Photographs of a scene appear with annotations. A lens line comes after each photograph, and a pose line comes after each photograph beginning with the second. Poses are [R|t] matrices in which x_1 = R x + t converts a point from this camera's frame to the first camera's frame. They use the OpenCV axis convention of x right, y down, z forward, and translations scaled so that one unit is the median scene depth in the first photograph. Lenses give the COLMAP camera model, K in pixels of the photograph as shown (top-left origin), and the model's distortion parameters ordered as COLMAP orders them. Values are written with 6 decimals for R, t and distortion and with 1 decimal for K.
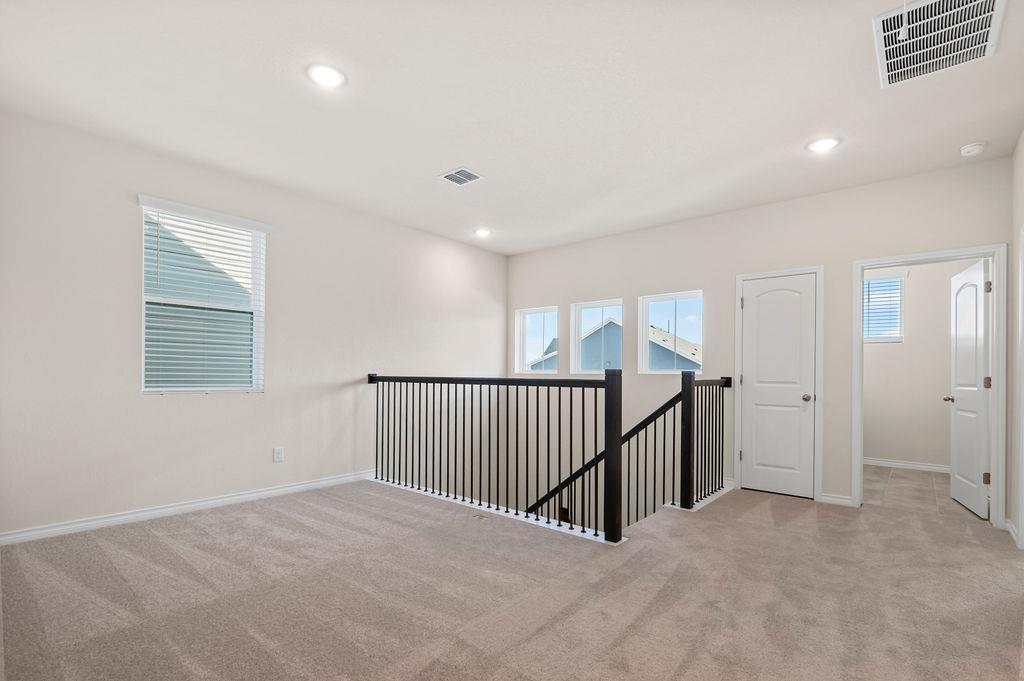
lens RADIAL K [[469.1, 0, 521.4], [0, 469.1, 363.7], [0, 0, 1]] dist [-0.001724, -0.000510]
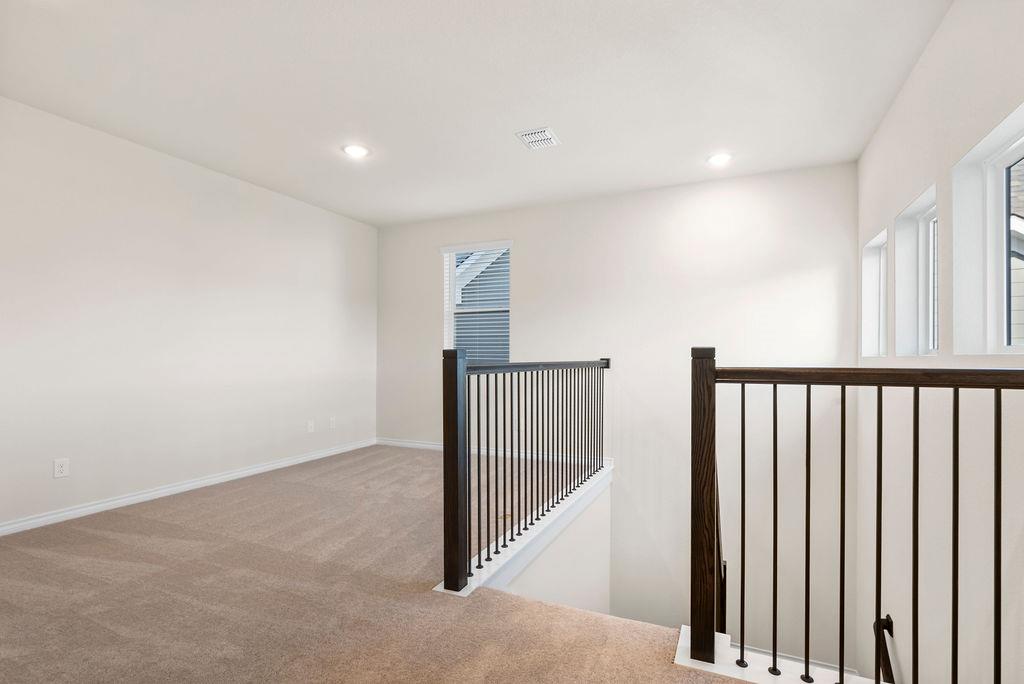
lens RADIAL K [[486.9, 0, 527.6], [0, 486.9, 357.0], [0, 0, 1]] dist [-0.001026, -0.000190]
pose [[0.291786, -0.001000, -0.956483, 0.805716], [0.020762, 0.999770, 0.005289, 0.014253], [0.956258, -0.021402, 0.291740, 0.753858]]
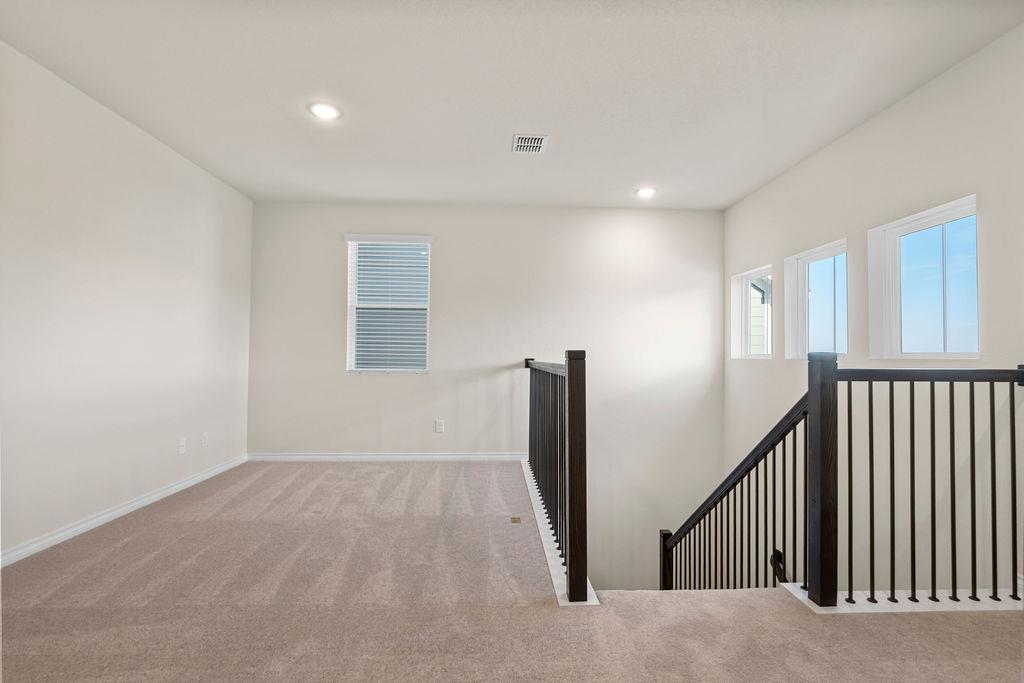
lens RADIAL K [[466.9, 0, 524.2], [0, 466.9, 346.6], [0, 0, 1]] dist [0.001444, 0.000091]
pose [[0.693481, -0.012138, -0.720373, 0.553069], [0.008491, 0.999926, -0.008674, 0.005332], [0.720425, -0.000101, 0.693533, 0.389200]]
